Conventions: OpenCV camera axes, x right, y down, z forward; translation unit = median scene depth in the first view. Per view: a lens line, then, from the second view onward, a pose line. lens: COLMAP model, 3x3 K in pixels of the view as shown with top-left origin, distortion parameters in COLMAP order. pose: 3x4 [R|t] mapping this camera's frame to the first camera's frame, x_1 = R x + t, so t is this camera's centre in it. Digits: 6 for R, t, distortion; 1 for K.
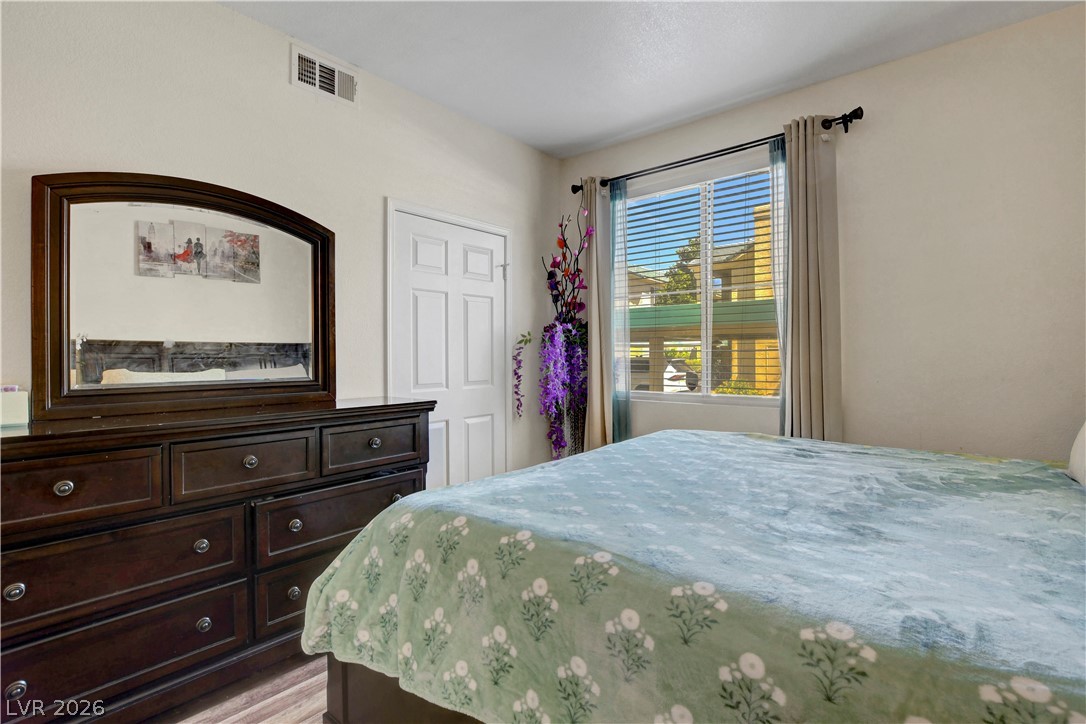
lens RADIAL K [[500.1, 0, 538.4], [0, 500.1, 346.5], [0, 0, 1]] dist [-0.026432, 0.000105]
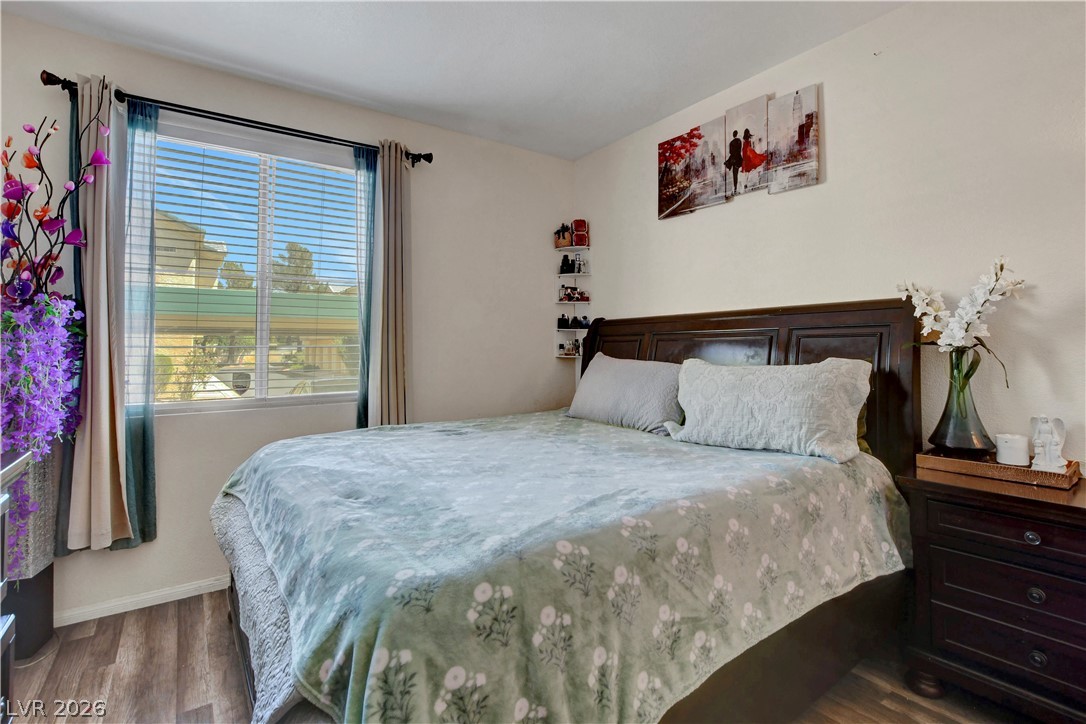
lens RADIAL K [[503.6, 0, 535.9], [0, 503.6, 324.7], [0, 0, 1]] dist [-0.029094, 0.000440]
pose [[0.249891, 0.045922, 0.967184, -0.442986], [-0.007527, 0.998937, -0.045485, 0.007253], [-0.968245, 0.004086, 0.249971, 0.369535]]
